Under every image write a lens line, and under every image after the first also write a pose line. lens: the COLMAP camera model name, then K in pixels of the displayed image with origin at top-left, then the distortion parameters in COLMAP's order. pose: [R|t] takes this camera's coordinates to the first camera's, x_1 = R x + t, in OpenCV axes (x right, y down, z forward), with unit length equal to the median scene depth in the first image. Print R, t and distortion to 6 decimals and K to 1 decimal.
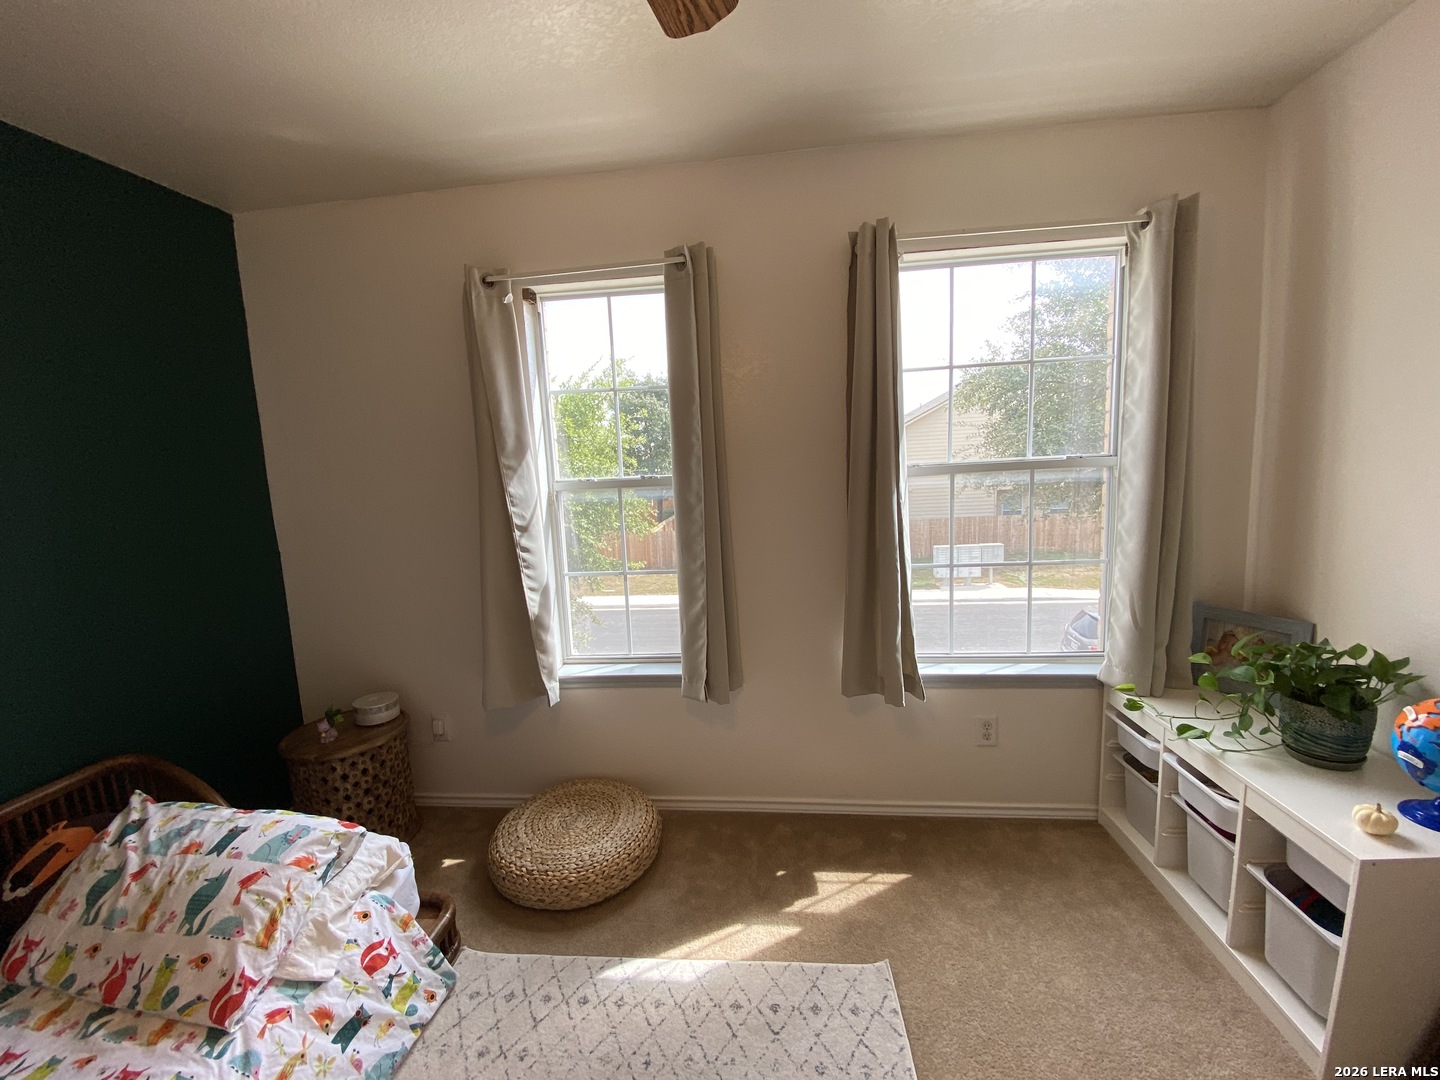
lens RADIAL K [[573.8, 0, 724.4], [0, 573.8, 546.2], [0, 0, 1]] dist [0.028858, -0.019006]
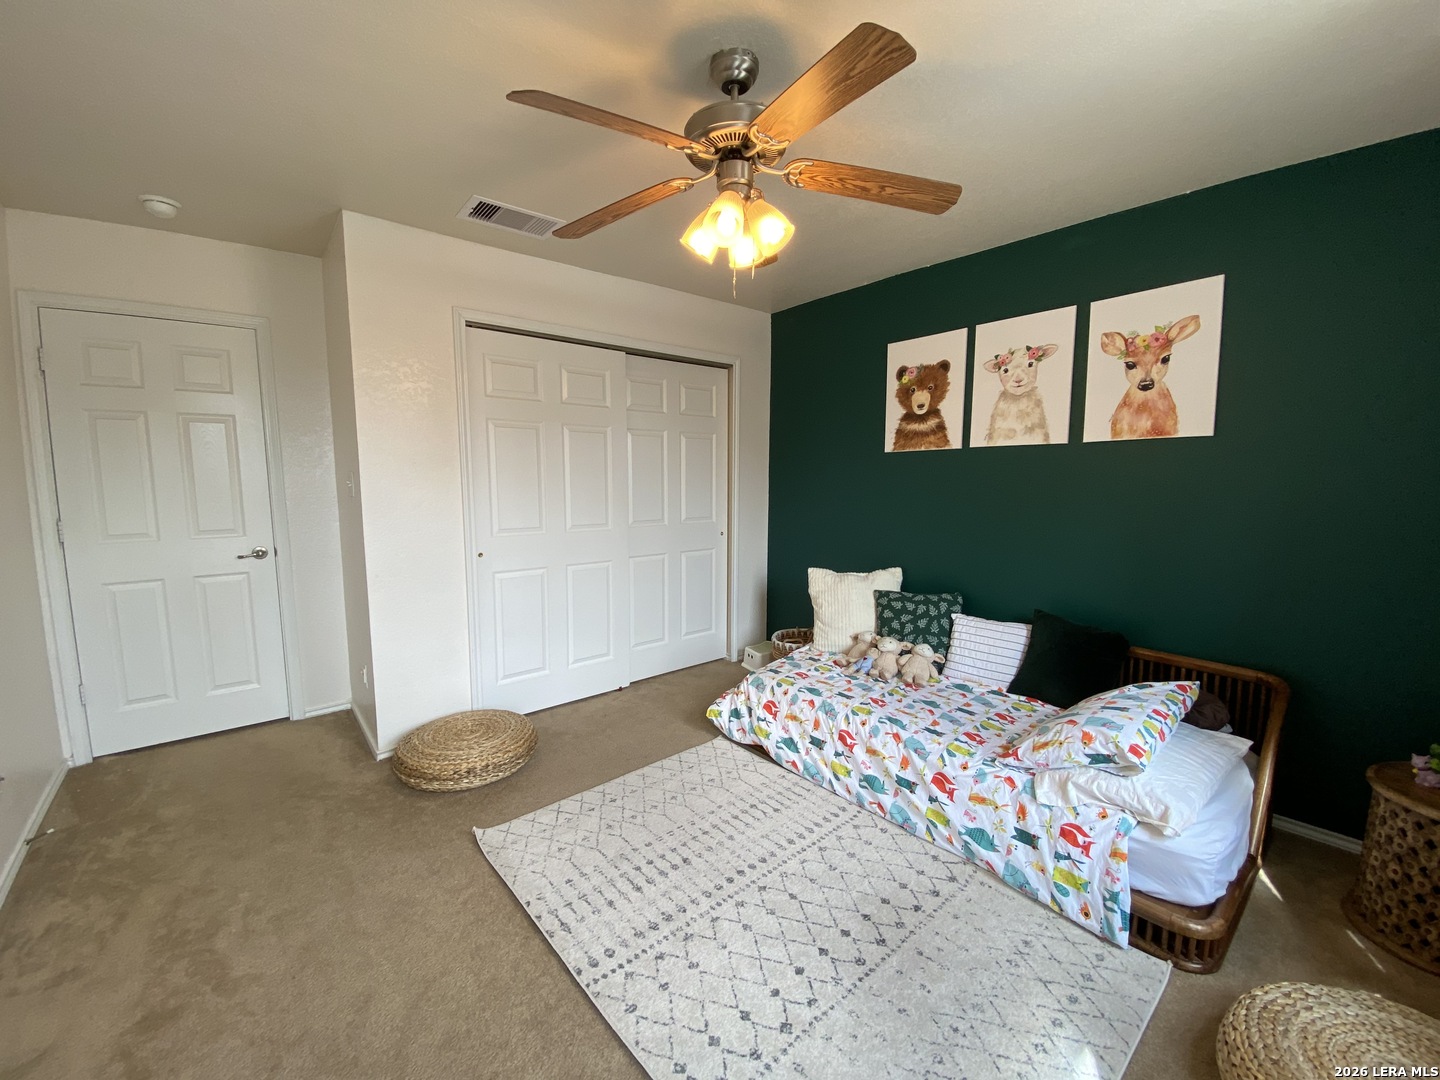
lens RADIAL K [[573.8, 0, 724.4], [0, 573.8, 546.2], [0, 0, 1]] dist [0.028858, -0.019006]
pose [[-0.671561, 0.139077, -0.727779, 0.741424], [-0.079374, 0.963071, 0.257283, -0.155188], [0.736685, 0.230548, -0.635722, 1.116200]]
